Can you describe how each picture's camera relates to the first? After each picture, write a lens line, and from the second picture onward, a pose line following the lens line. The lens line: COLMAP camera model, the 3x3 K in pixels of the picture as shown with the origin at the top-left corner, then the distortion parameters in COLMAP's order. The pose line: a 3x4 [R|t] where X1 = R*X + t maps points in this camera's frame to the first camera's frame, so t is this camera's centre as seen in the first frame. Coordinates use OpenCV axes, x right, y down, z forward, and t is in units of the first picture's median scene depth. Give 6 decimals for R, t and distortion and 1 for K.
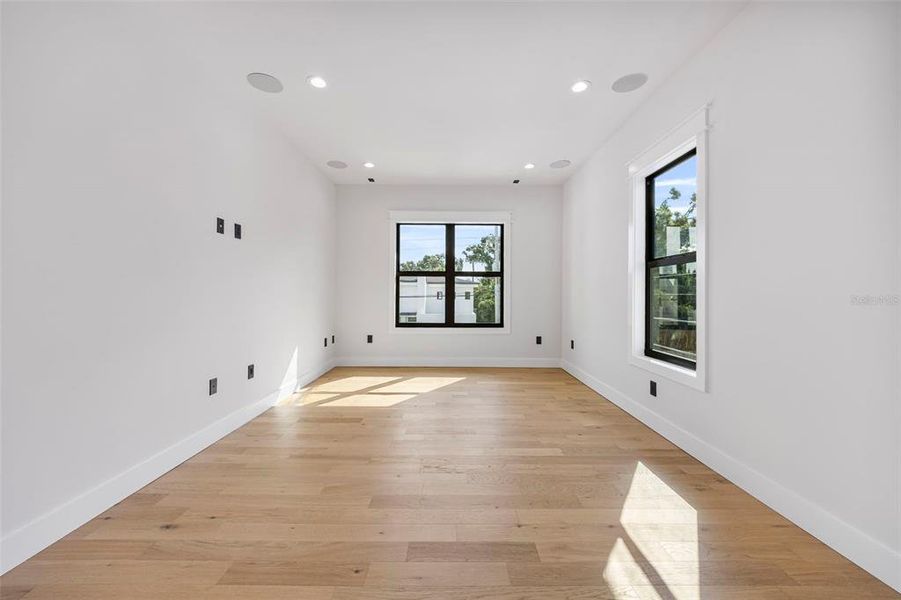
lens RADIAL K [[352.2, 0, 456.6], [0, 352.2, 297.1], [0, 0, 1]] dist [0.003759, 0.000119]
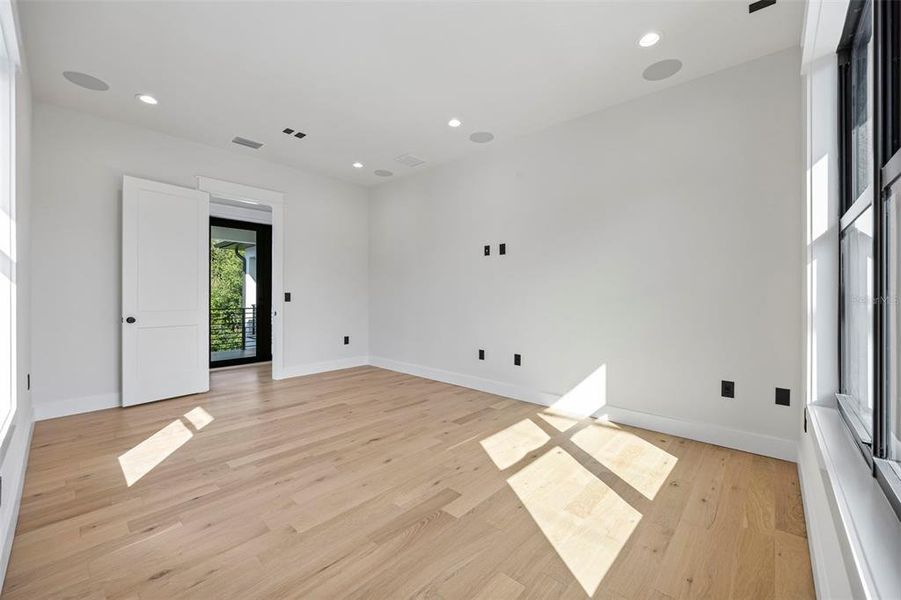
lens RADIAL K [[352.2, 0, 446.9], [0, 352.2, 296.1], [0, 0, 1]] dist [0.003759, 0.000119]
pose [[-0.695260, -0.002766, -0.718753, 0.549129], [-0.004544, 0.999990, 0.000547, -0.008472], [0.718744, 0.003647, -0.695265, 1.985906]]
